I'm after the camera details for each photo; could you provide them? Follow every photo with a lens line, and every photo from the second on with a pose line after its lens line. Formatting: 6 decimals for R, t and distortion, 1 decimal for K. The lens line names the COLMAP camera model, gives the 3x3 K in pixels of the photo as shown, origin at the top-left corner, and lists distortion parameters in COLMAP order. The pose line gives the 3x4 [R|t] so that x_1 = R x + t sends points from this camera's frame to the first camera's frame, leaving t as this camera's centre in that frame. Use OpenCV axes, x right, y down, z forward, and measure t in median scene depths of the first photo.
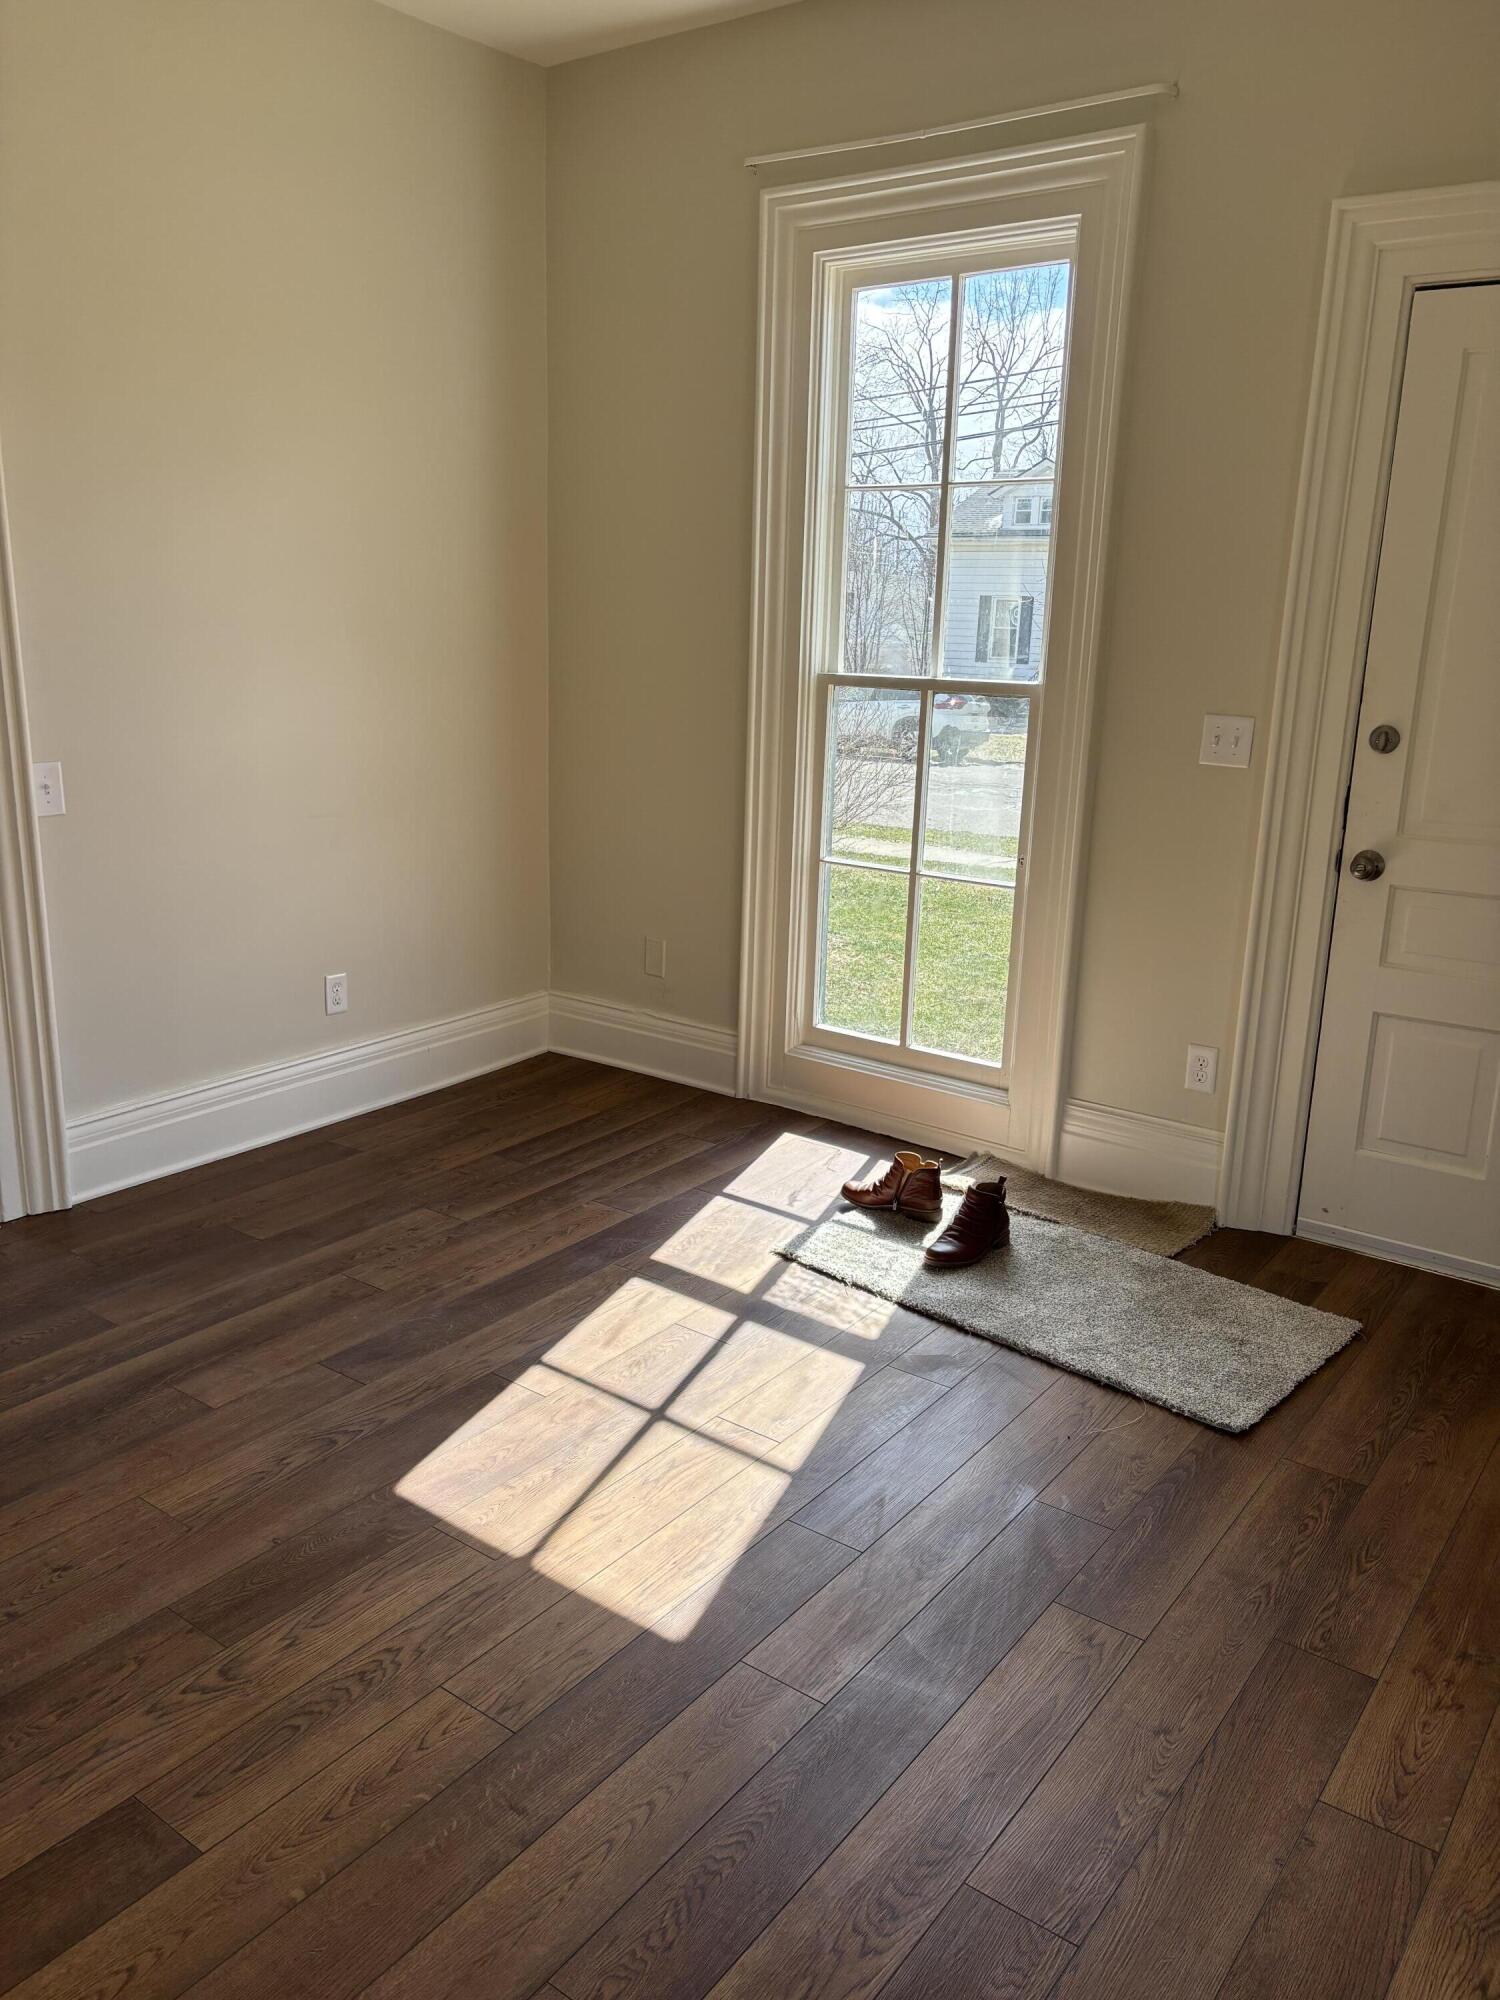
lens RADIAL K [[1504.7, 0, 750.0], [0, 1504.7, 1000.0], [0, 0, 1]] dist [0.004037, 0.004689]
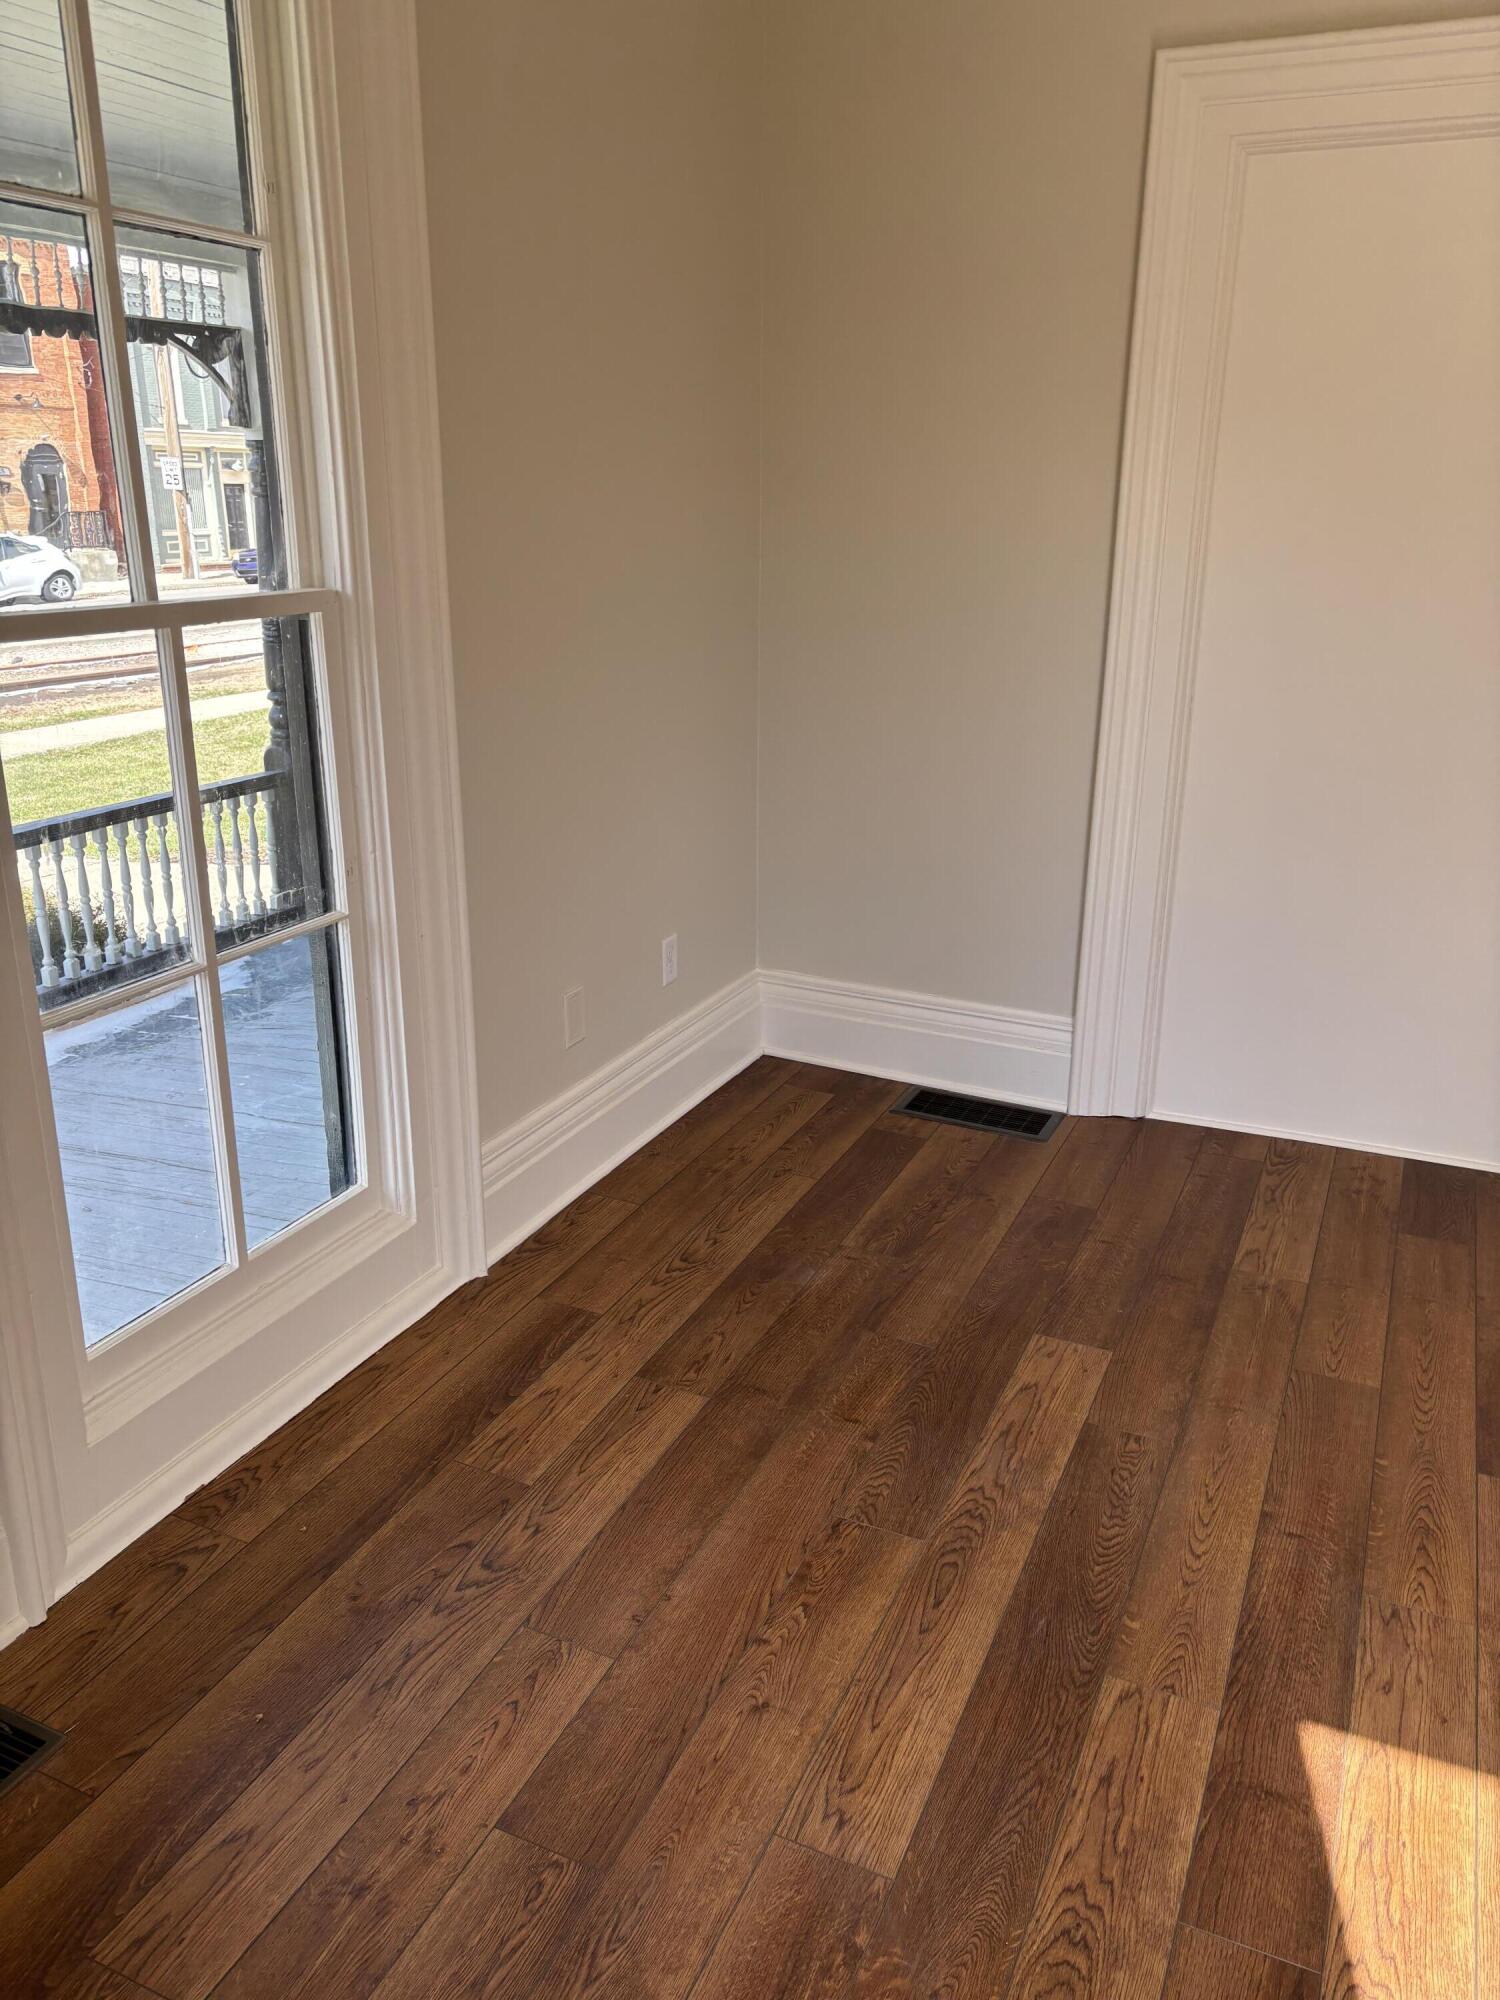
lens RADIAL K [[1504.7, 0, 750.0], [0, 1504.7, 1000.0], [0, 0, 1]] dist [0.004037, 0.004689]
pose [[-0.976605, 0.035403, -0.212107, 0.499530], [-0.086823, 0.837469, 0.539544, -0.417641], [0.196735, 0.545337, -0.814802, 1.644047]]
